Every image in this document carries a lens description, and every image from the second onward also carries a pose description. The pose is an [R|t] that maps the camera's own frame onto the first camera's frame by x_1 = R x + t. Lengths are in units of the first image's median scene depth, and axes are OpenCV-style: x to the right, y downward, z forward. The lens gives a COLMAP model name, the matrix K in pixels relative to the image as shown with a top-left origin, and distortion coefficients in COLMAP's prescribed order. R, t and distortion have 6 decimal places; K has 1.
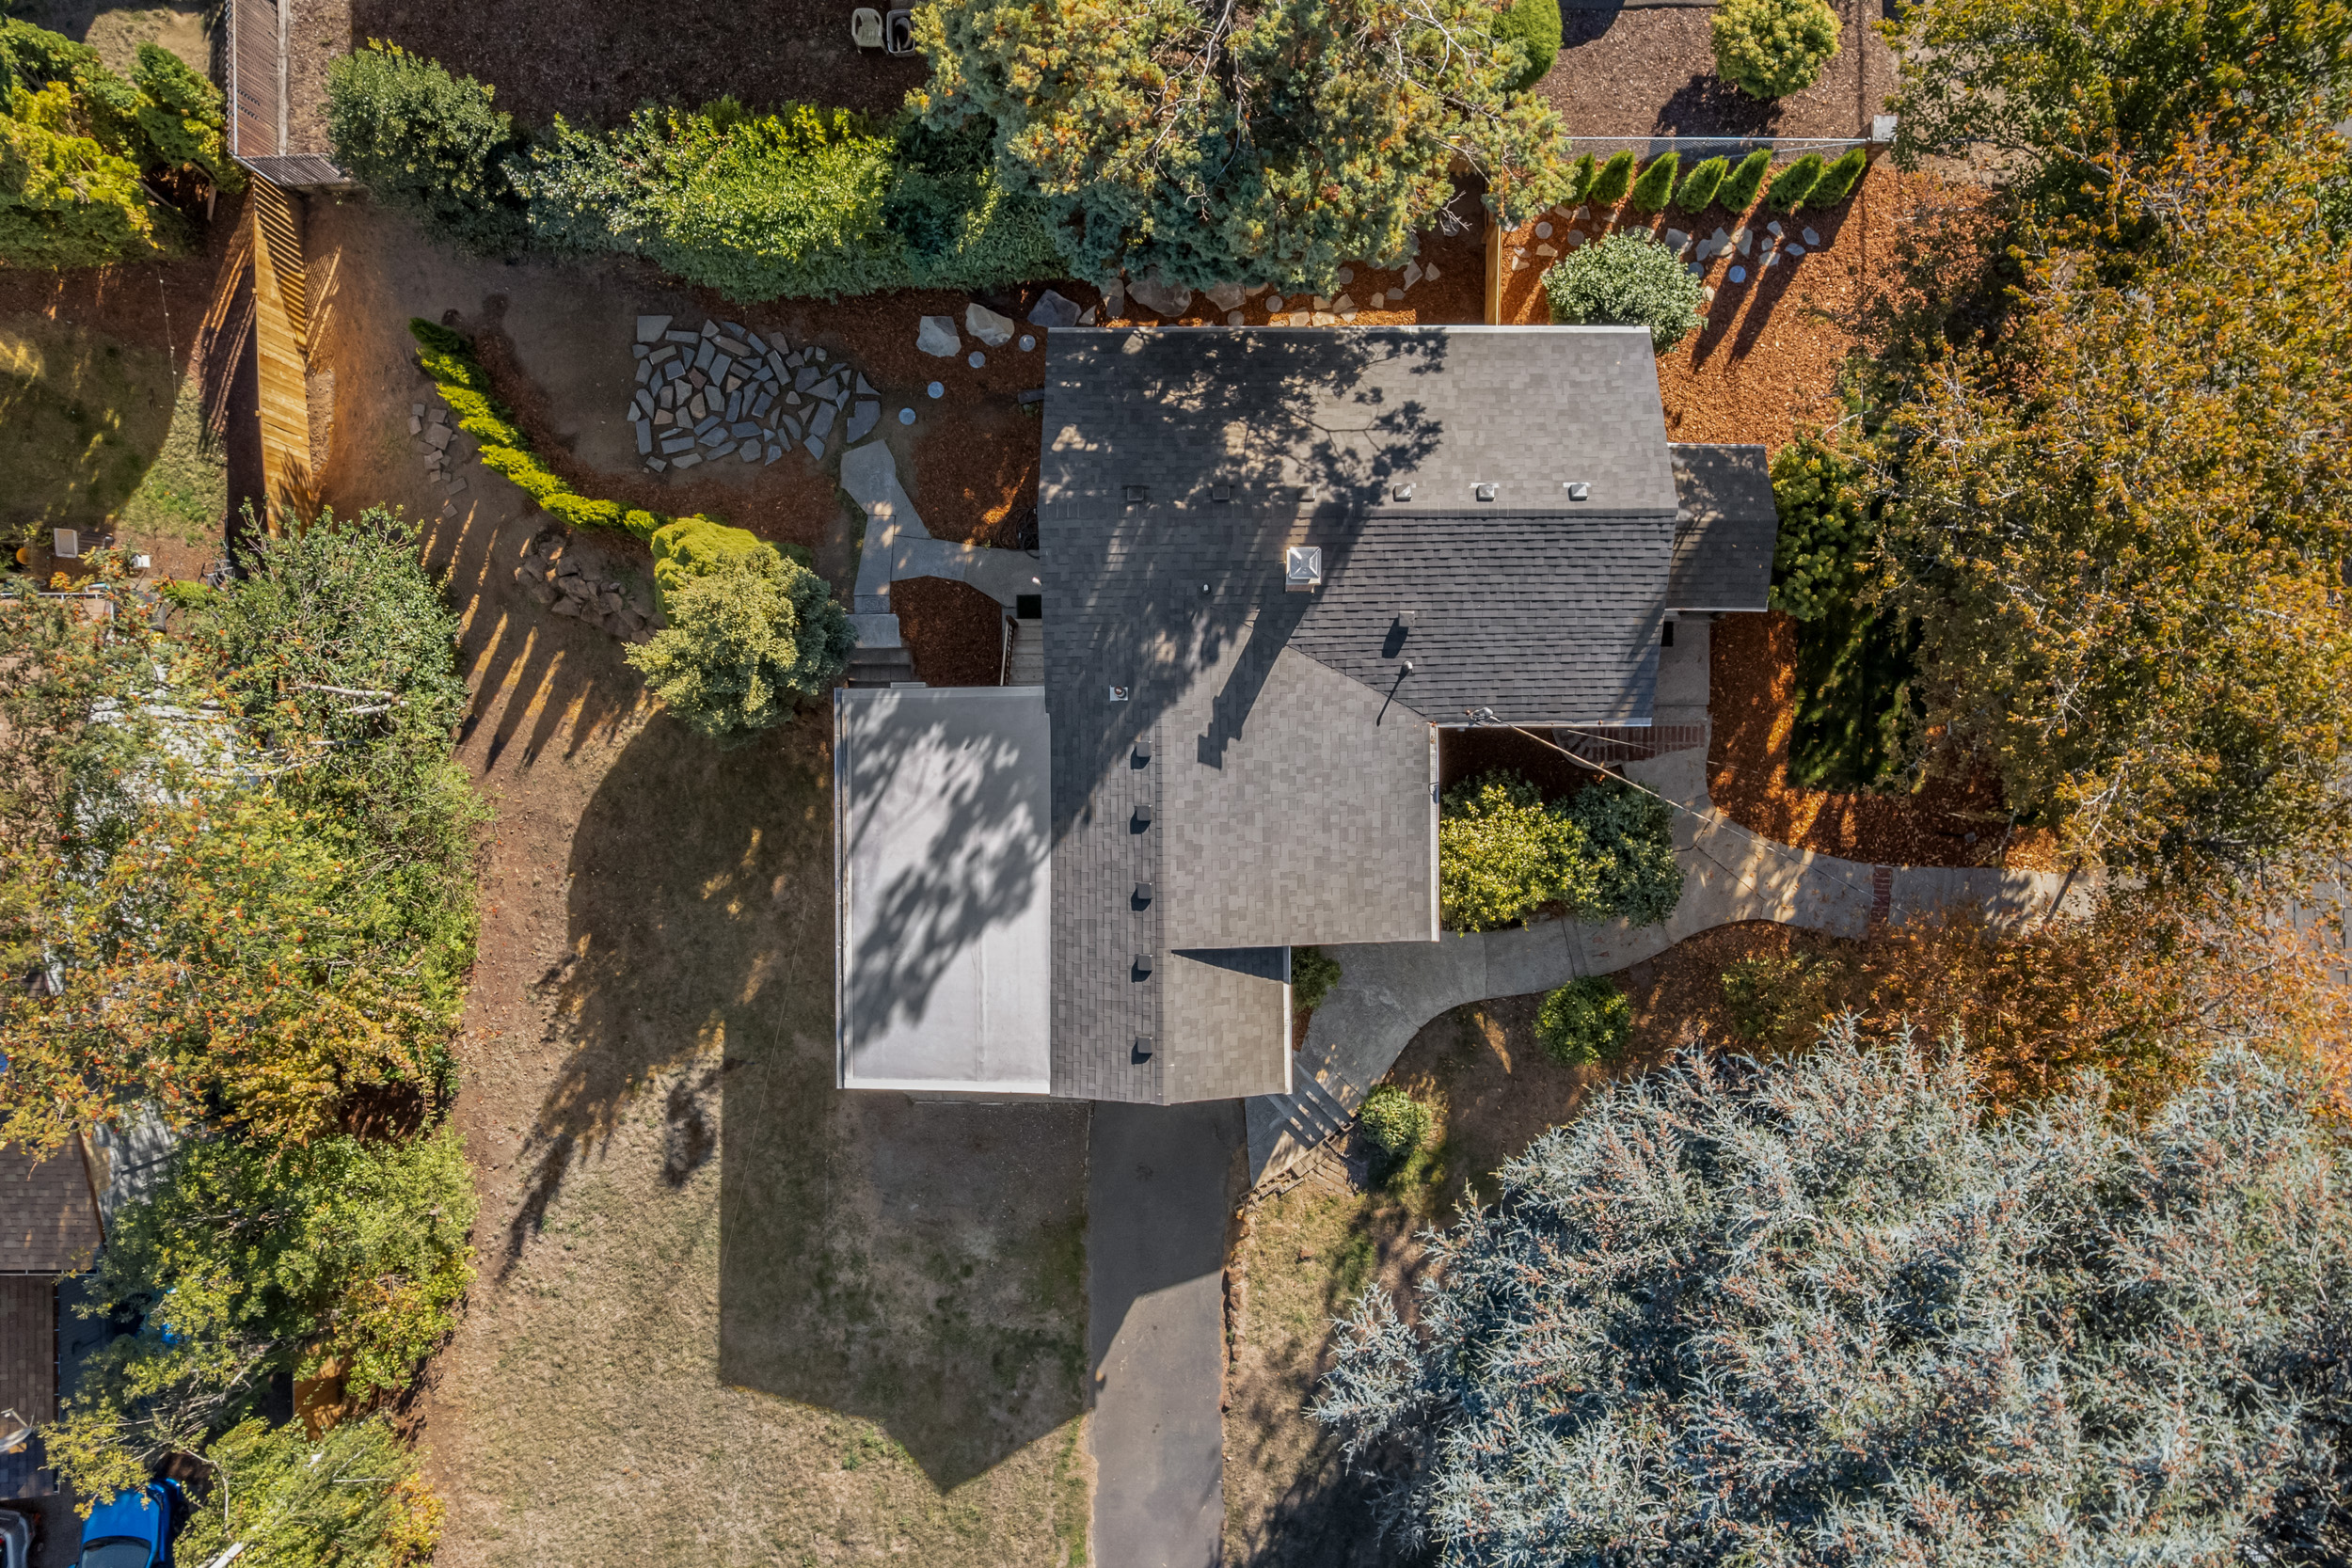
lens RADIAL K [[2064.8, 0, 1166.1], [0, 2064.8, 807.0], [0, 0, 1]] dist [-0.059943, 0.014547]
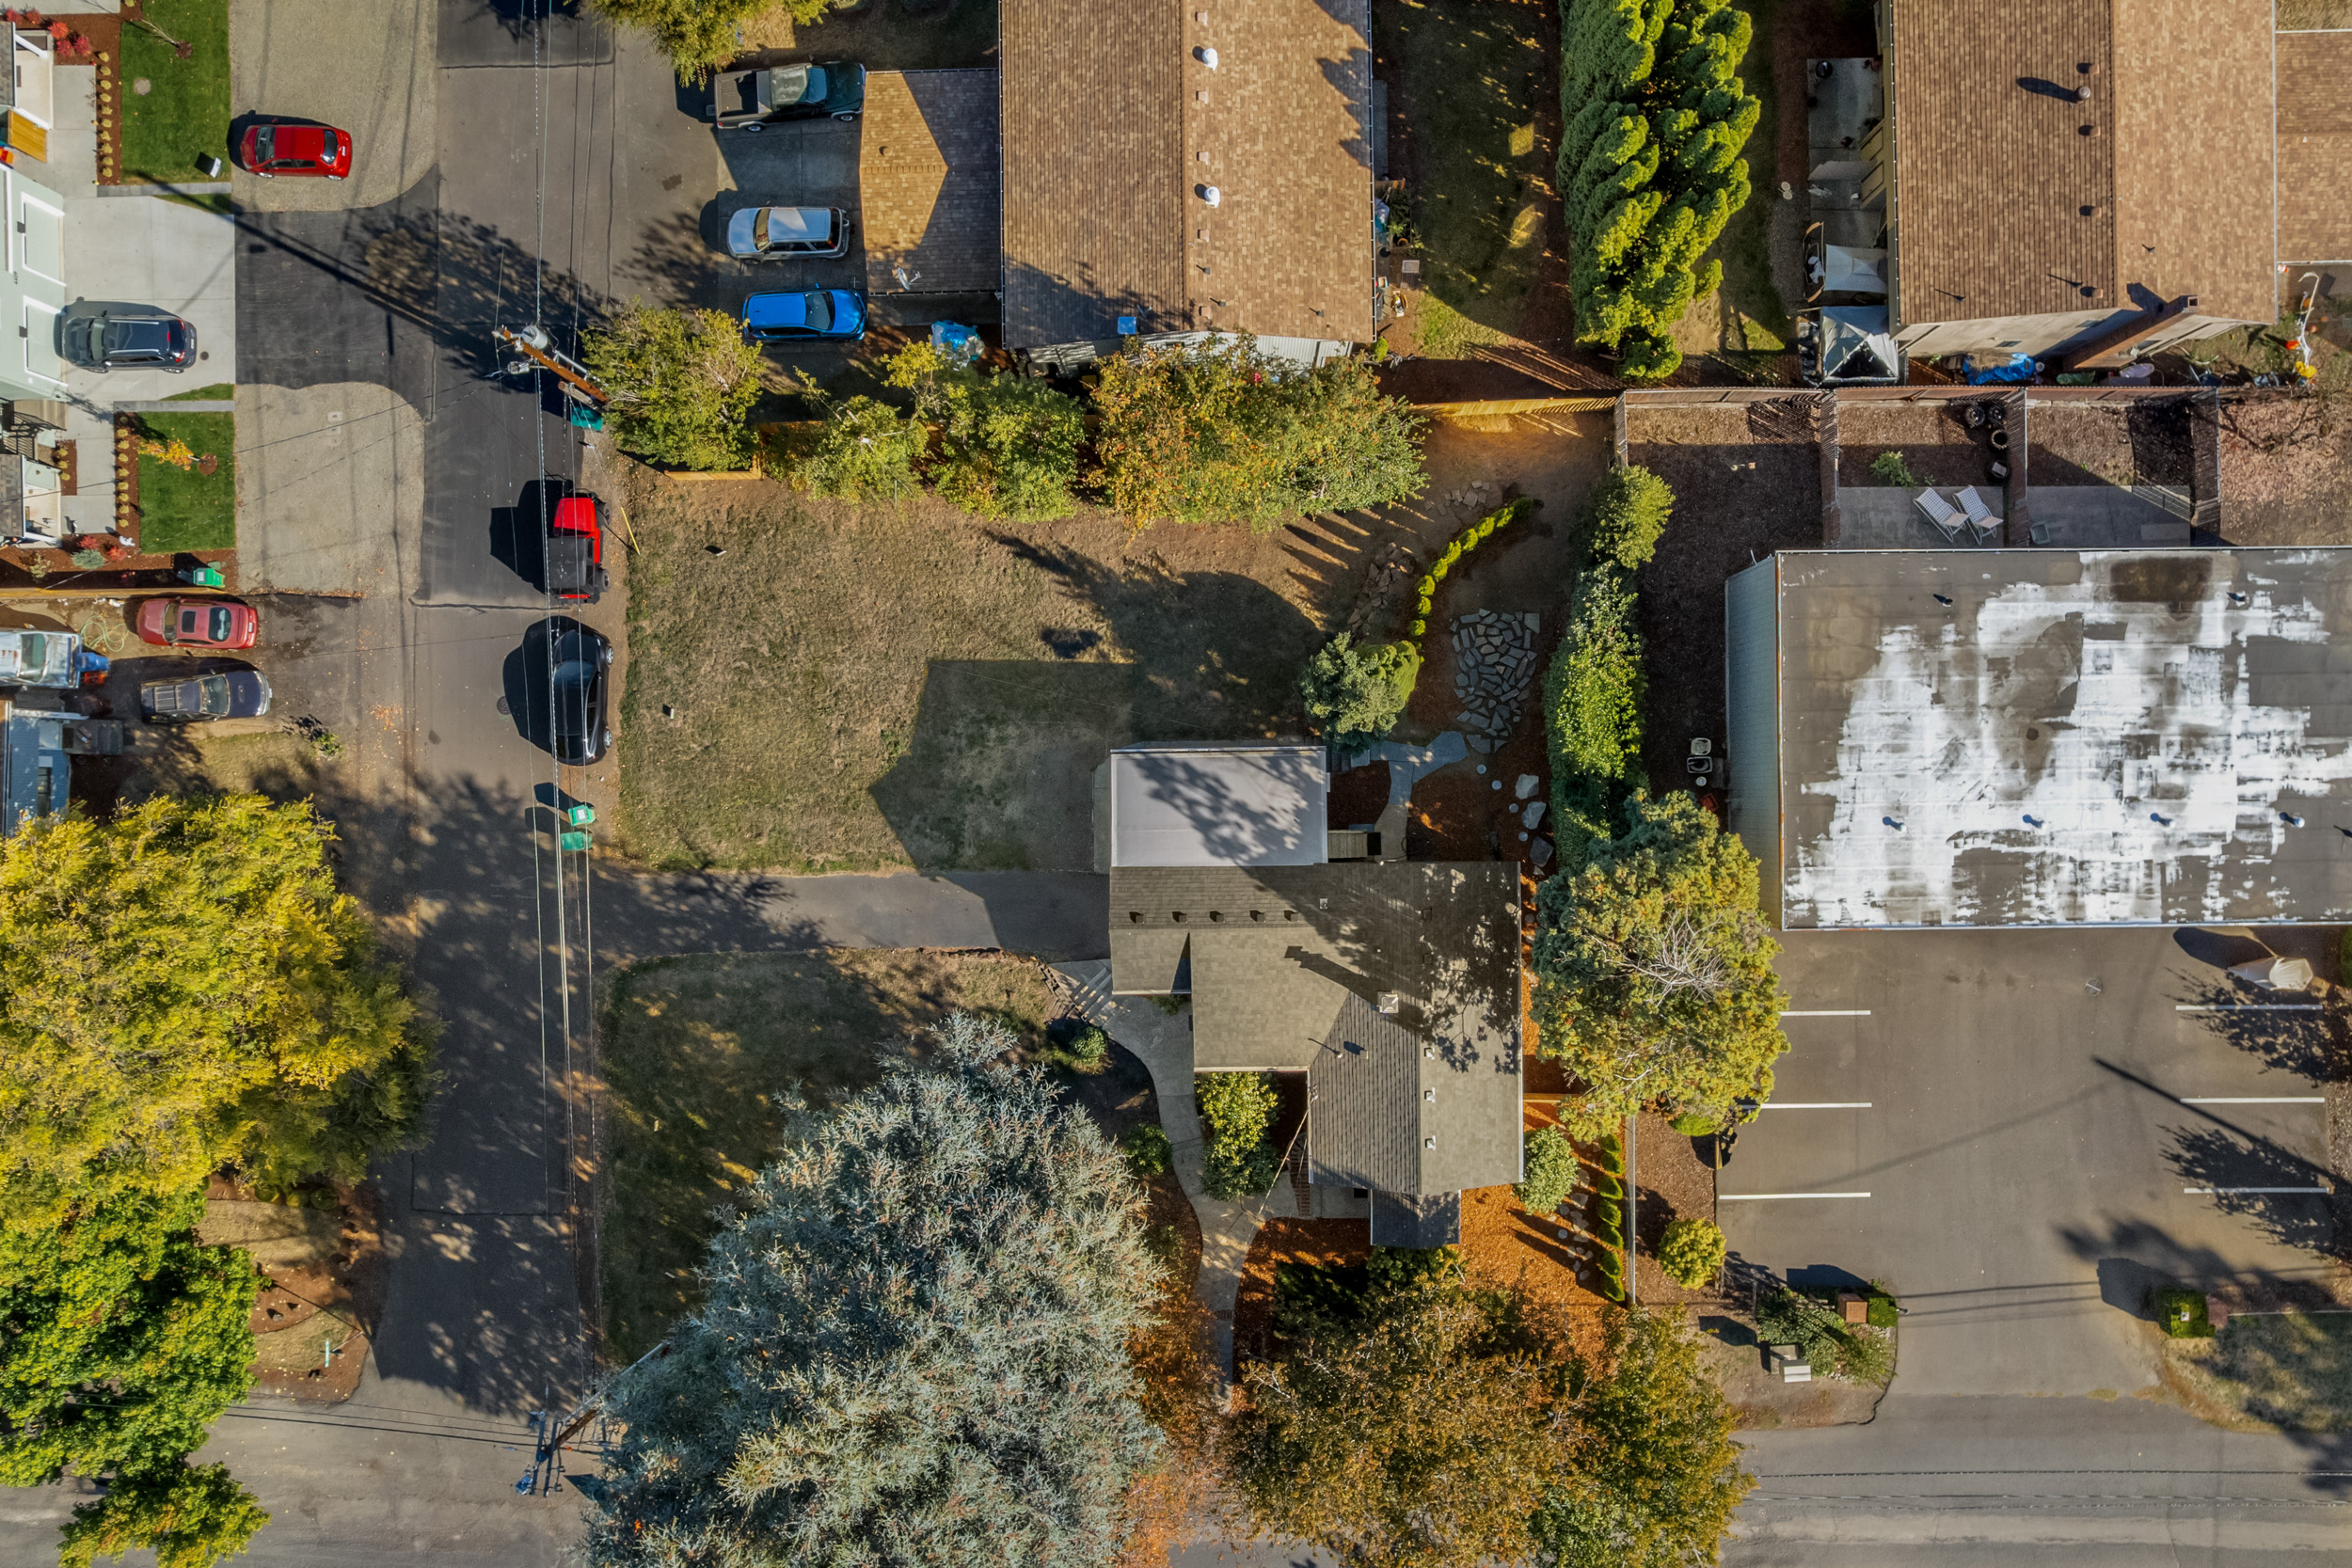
lens RADIAL K [[2064.8, 0, 1166.1], [0, 2064.8, 807.0], [0, 0, 1]] dist [-0.059943, 0.014547]
pose [[0.009661, 0.999735, 0.020880, -0.145878], [-0.999348, 0.008926, 0.034996, 0.022100], [0.034801, -0.021204, 0.999169, -0.861056]]
